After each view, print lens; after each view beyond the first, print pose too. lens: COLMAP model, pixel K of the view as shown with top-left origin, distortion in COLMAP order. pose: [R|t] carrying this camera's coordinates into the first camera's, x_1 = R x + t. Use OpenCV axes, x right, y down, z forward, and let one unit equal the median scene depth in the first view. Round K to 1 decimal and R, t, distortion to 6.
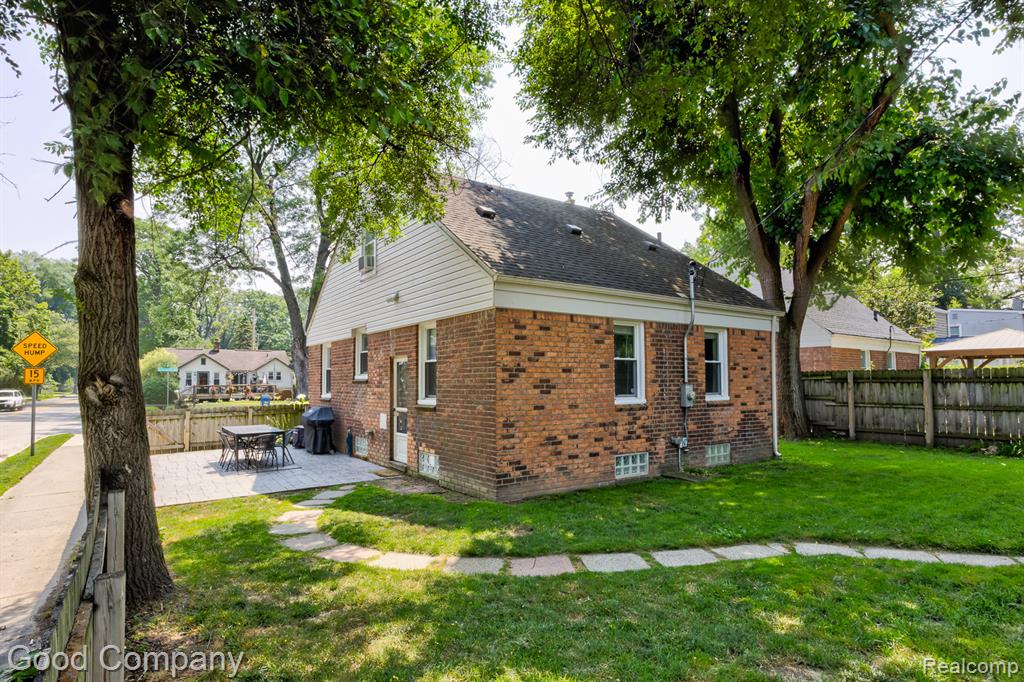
lens RADIAL K [[554.5, 0, 511.4], [0, 554.5, 357.1], [0, 0, 1]] dist [-0.017021, 0.003573]
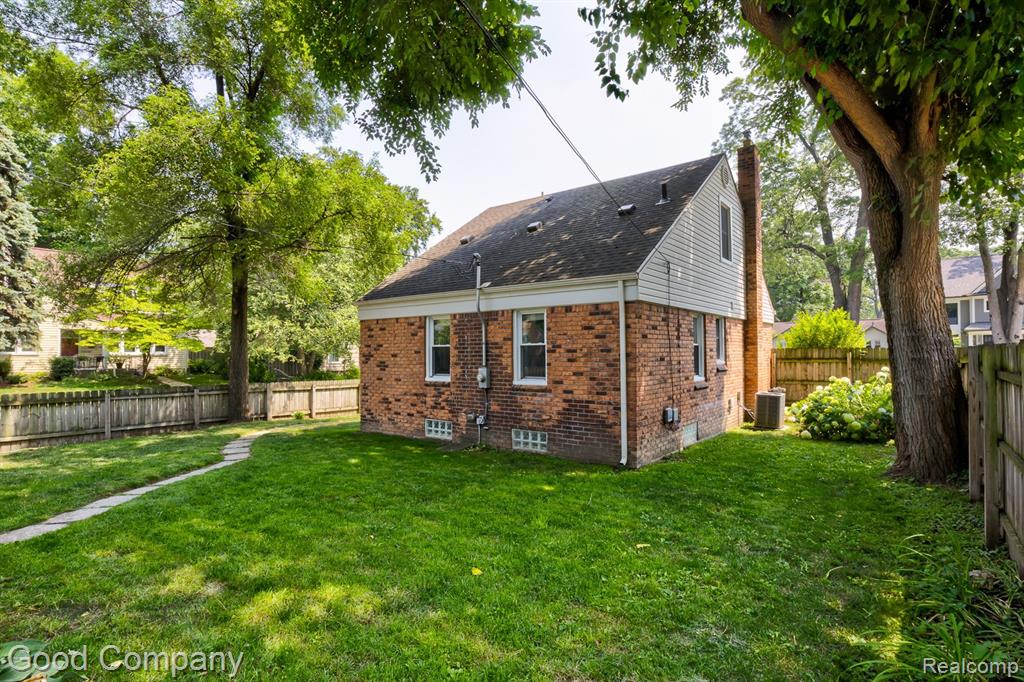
lens RADIAL K [[509.8, 0, 512.3], [0, 509.8, 345.0], [0, 0, 1]] dist [-0.016481, 0.002174]
pose [[0.303518, -0.014190, -0.952720, 1.154213], [0.045402, 0.998969, -0.000415, 0.007852], [0.951743, -0.043129, 0.303849, 0.674328]]
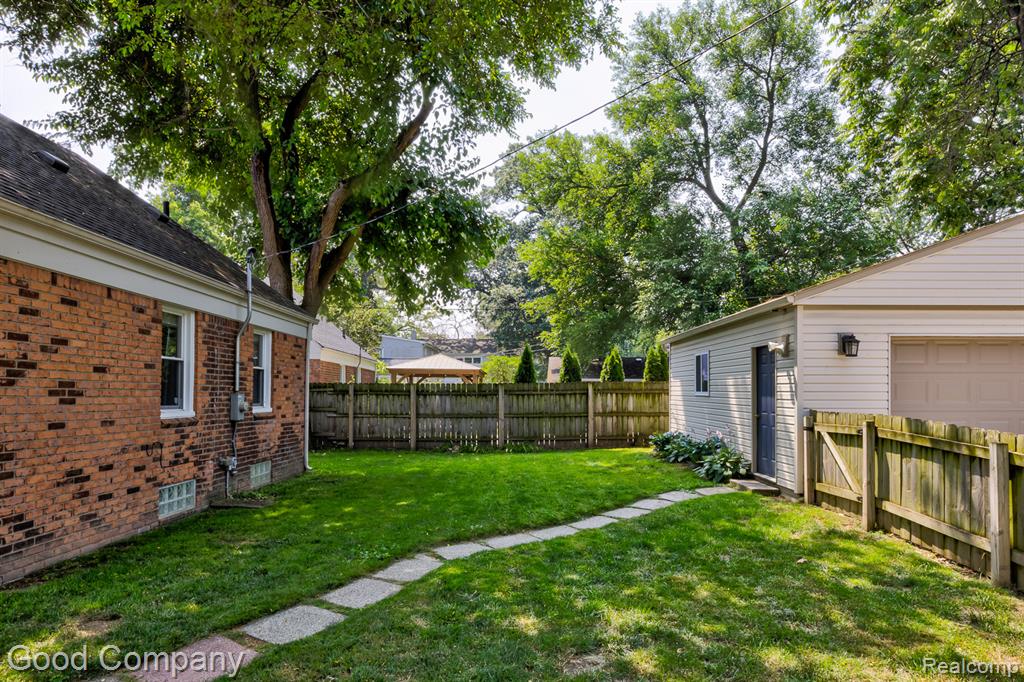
lens RADIAL K [[576.4, 0, 510.9], [0, 576.4, 384.4], [0, 0, 1]] dist [-0.001425, -0.001563]
pose [[0.581398, 0.023510, 0.813279, -0.134327], [-0.043220, 0.999064, 0.002016, 0.014570], [-0.812470, -0.036322, 0.581870, 0.145563]]
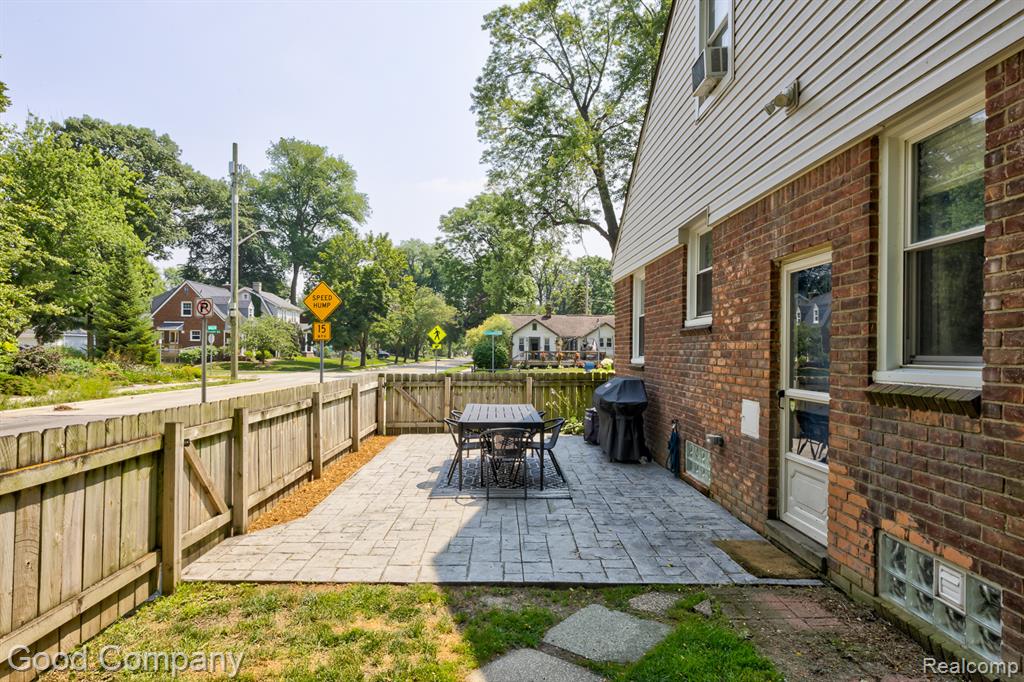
lens RADIAL K [[576.4, 0, 469.0], [0, 576.4, 350.2], [0, 0, 1]] dist [-0.001425, -0.001563]
pose [[0.794378, 0.012735, -0.607291, -0.135971], [0.012333, 0.999236, 0.037088, 0.044700], [0.607299, -0.036952, 0.793613, 0.524384]]
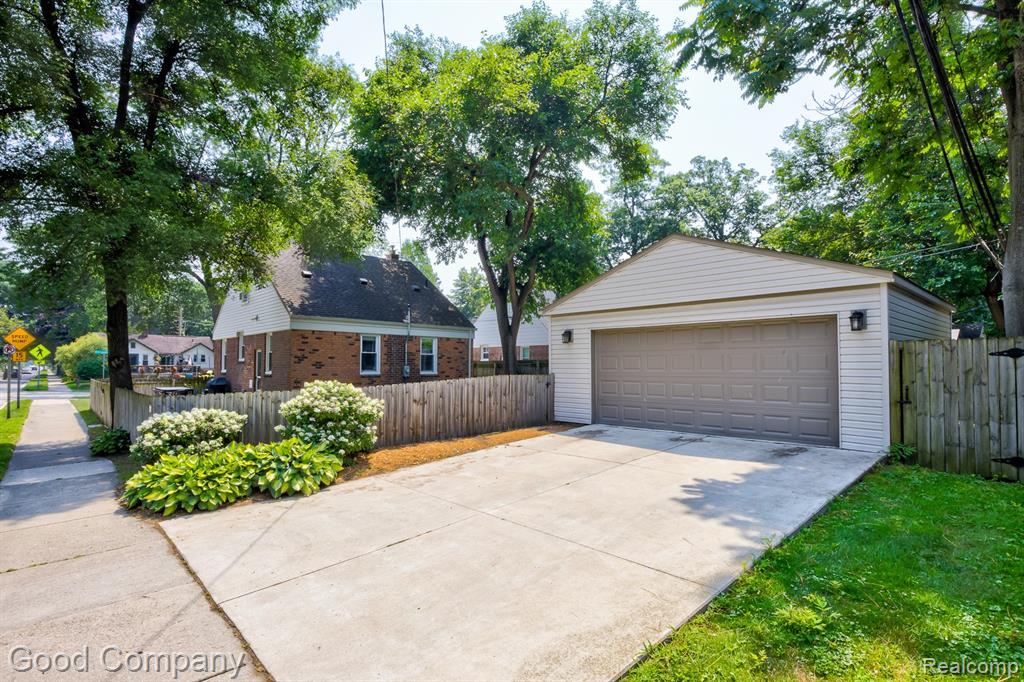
lens RADIAL K [[509.8, 0, 517.6], [0, 509.8, 350.0], [0, 0, 1]] dist [-0.016481, 0.002174]
pose [[0.988863, 0.014612, 0.148109, 0.396566], [-0.016375, 0.999809, 0.010690, -0.029918], [-0.147925, -0.012997, 0.988913, -0.802803]]
